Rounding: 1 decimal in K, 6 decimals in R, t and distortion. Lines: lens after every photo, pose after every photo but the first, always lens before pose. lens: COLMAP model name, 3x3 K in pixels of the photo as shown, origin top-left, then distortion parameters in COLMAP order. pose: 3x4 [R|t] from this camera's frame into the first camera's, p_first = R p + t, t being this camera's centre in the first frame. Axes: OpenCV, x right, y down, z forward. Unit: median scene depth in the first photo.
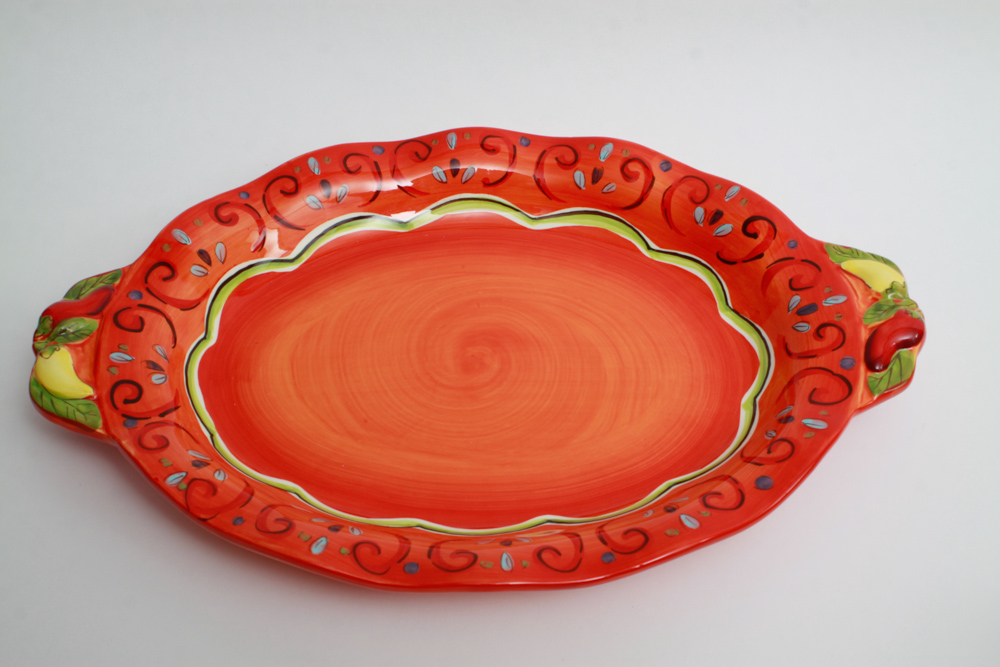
lens RADIAL K [[1470.4, 0, 500.0], [0, 1470.4, 333.5], [0, 0, 1]] dist [-0.004609, -0.056708]
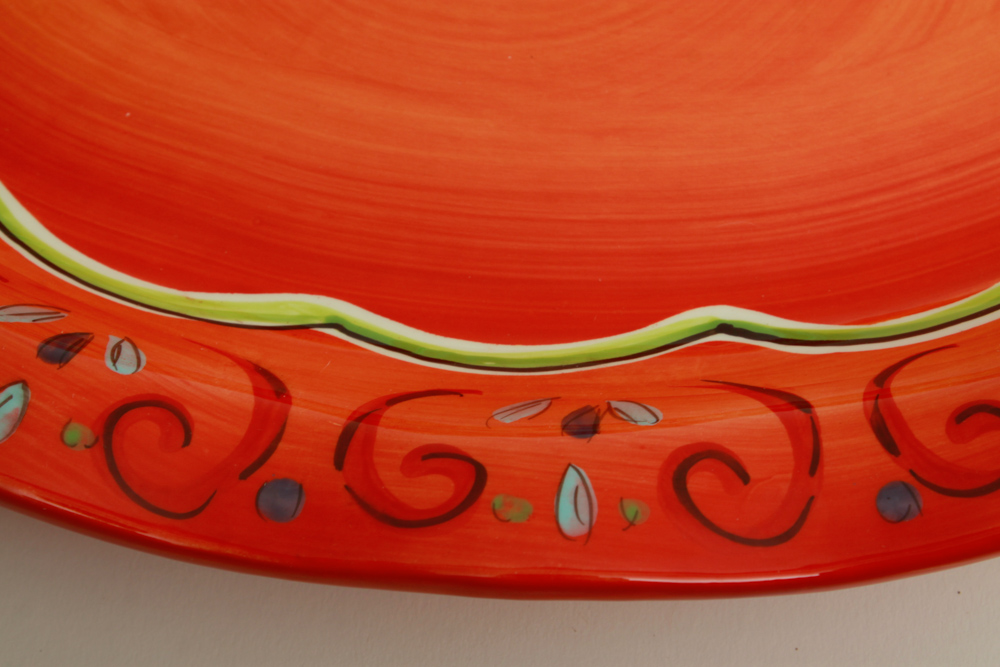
lens RADIAL K [[2478.5, 0, 500.0], [0, 2478.5, 333.5], [0, 0, 1]] dist [0.063826, 0.408741]
pose [[0.995989, 0.052444, -0.072492, 0.024701], [-0.028574, 0.954221, 0.297734, -0.037719], [0.084788, -0.294468, 0.951893, 0.486090]]
